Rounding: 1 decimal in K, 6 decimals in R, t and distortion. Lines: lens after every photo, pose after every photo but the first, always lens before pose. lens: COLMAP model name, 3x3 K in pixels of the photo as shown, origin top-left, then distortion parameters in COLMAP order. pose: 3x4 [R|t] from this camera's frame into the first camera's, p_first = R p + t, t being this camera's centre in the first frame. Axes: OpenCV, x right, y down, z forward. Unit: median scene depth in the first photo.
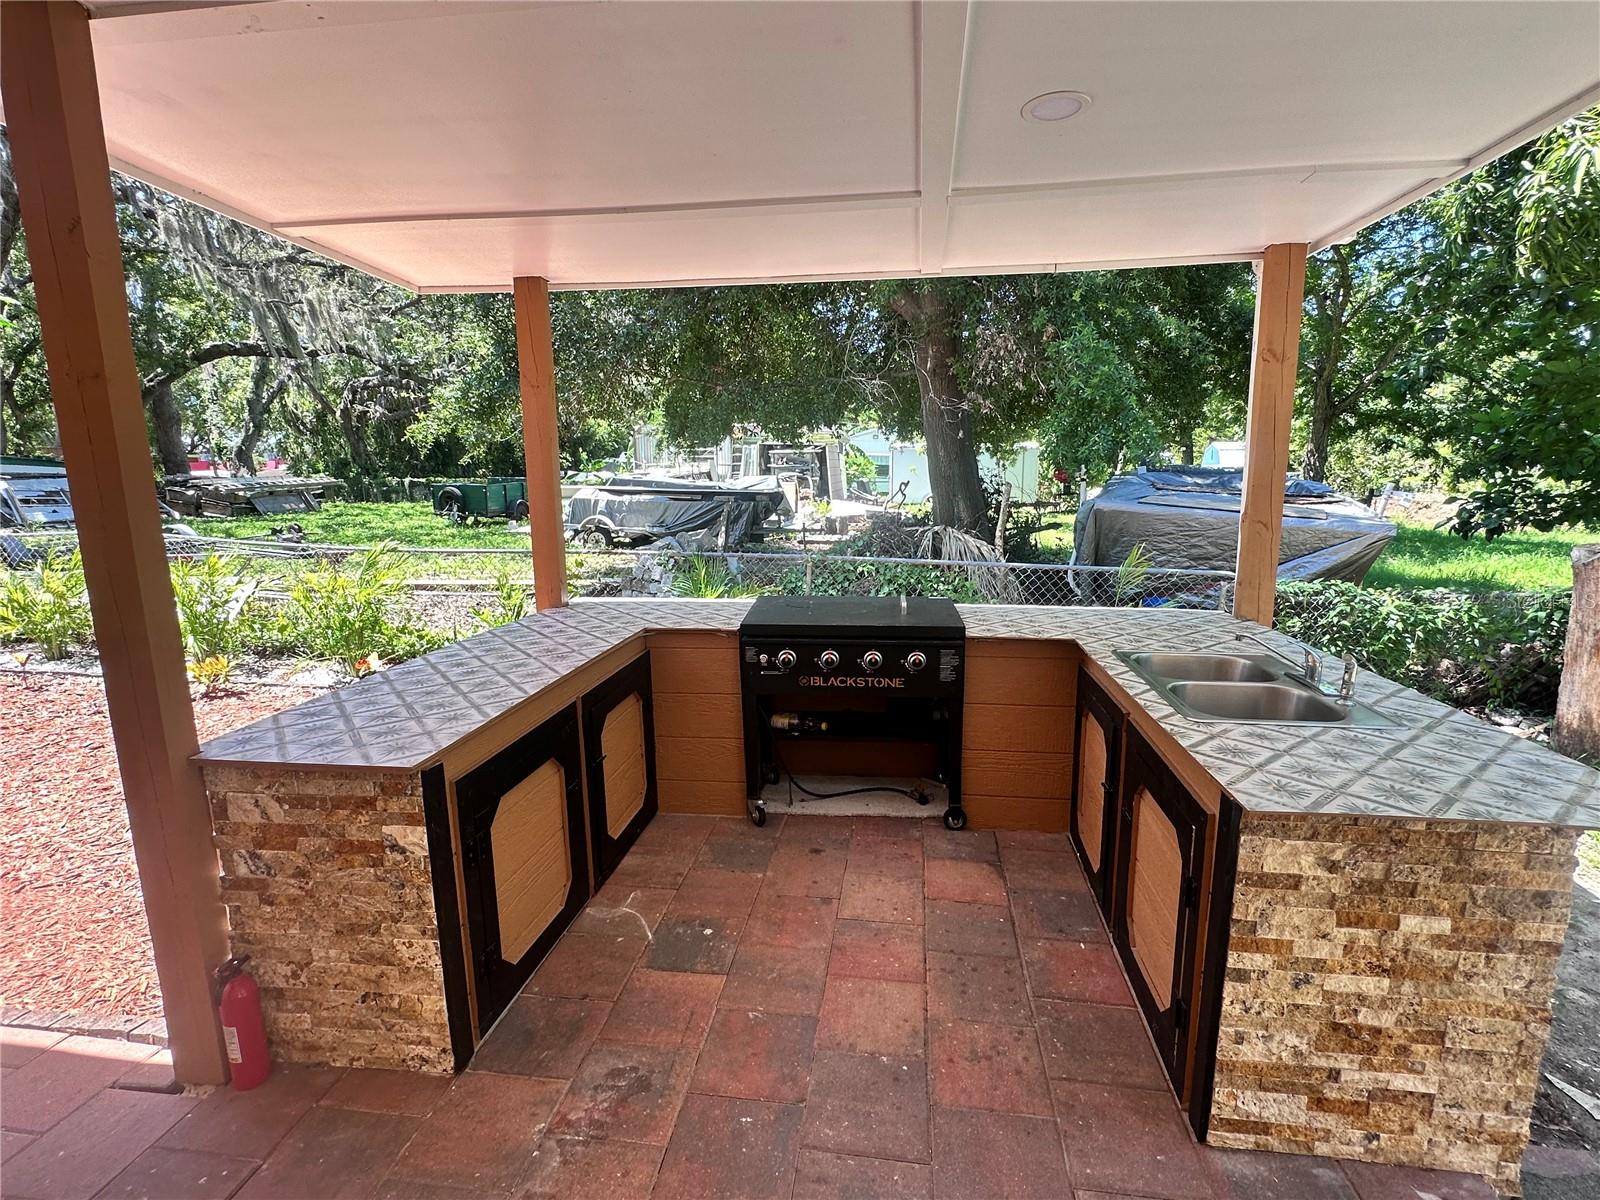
lens RADIAL K [[762.5, 0, 807.3], [0, 762.5, 596.0], [0, 0, 1]] dist [-0.004387, 0.000649]
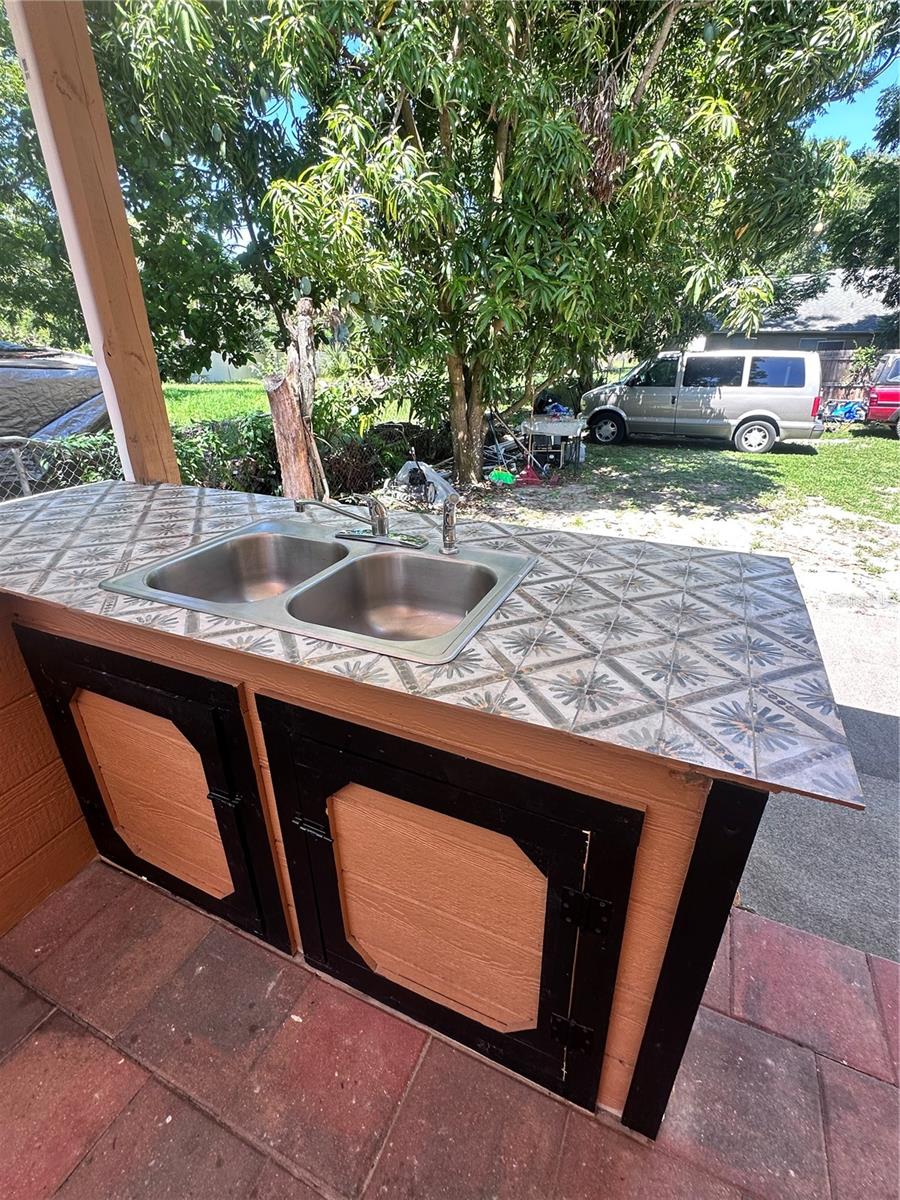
lens RADIAL K [[571.9, 0, 447.8], [0, 571.9, 602.0], [0, 0, 1]] dist [-0.004387, 0.000649]
pose [[0.295589, -0.398525, 0.868219, 0.142673], [0.161652, 0.916590, 0.365693, -0.045934], [-0.941539, 0.032255, 0.335356, 0.881491]]
